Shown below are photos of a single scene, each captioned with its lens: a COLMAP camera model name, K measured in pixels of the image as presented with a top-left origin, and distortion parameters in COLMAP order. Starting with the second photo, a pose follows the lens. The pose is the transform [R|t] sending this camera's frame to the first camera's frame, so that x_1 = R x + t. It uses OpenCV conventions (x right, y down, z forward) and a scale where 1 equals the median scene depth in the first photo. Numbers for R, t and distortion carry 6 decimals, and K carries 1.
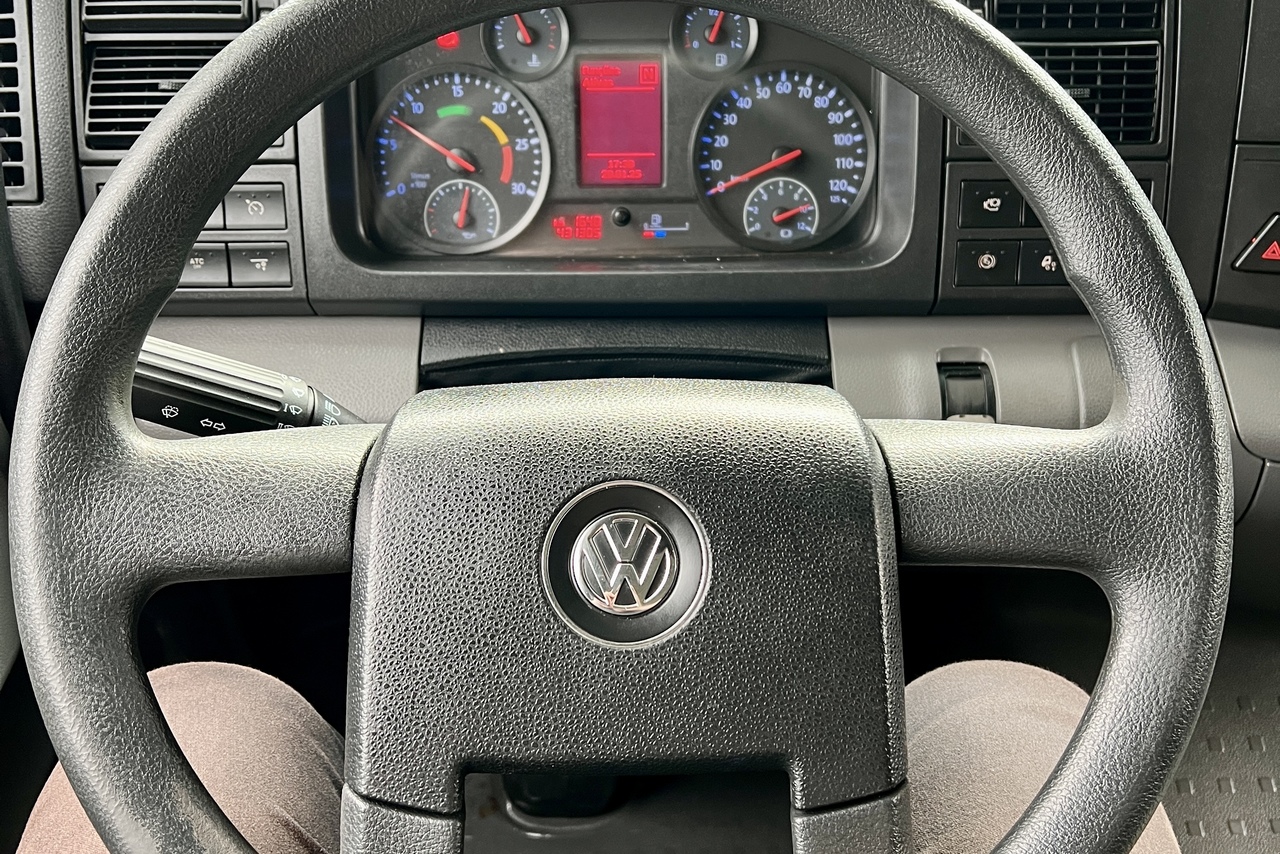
lens RADIAL K [[1257.1, 0, 640.0], [0, 1257.1, 427.0], [0, 0, 1]] dist [0.142070, -0.294763]
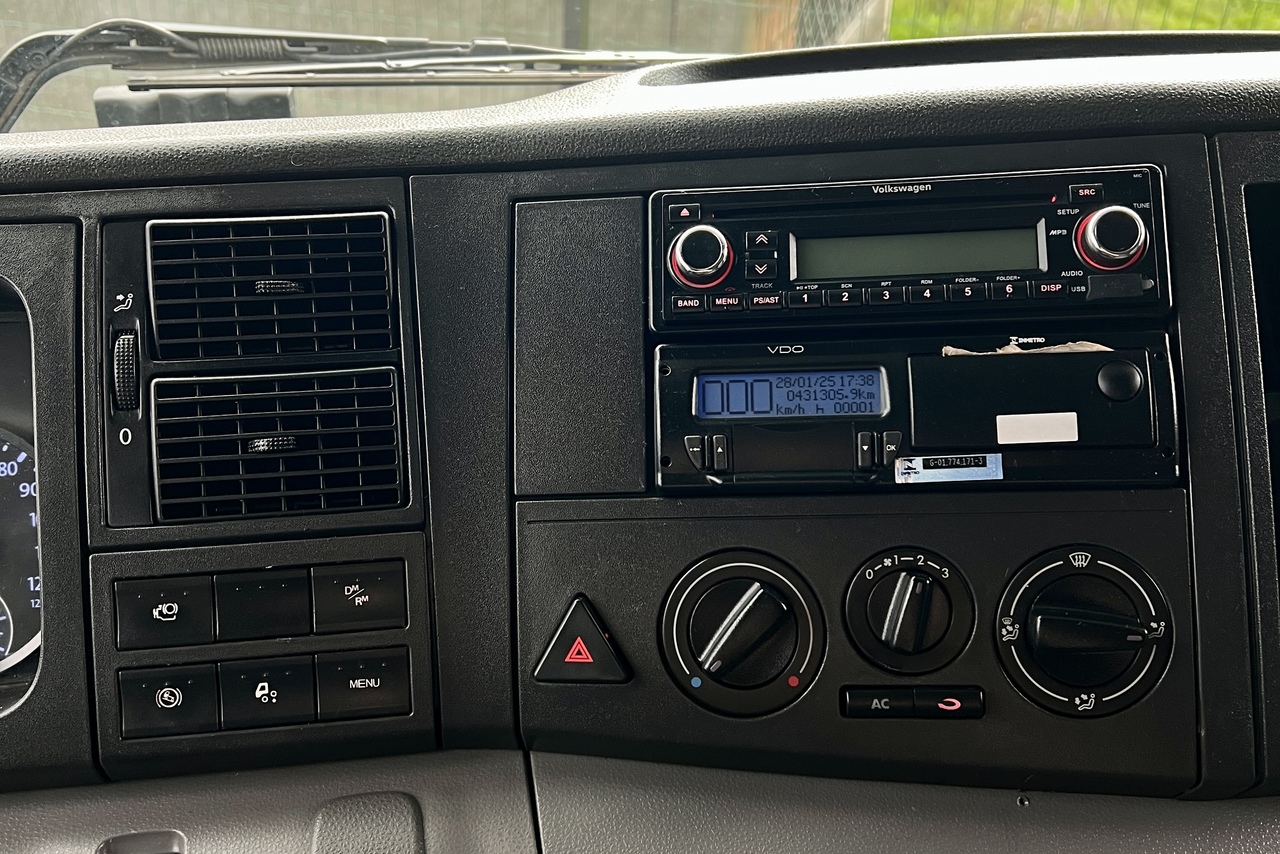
lens RADIAL K [[1257.1, 0, 640.0], [0, 1257.1, 427.0], [0, 0, 1]] dist [0.142070, -0.294763]
pose [[0.992231, -0.061226, 0.108298, 0.454430], [0.085809, 0.967114, -0.239432, -0.087837], [-0.090077, 0.246865, 0.964854, 0.314768]]
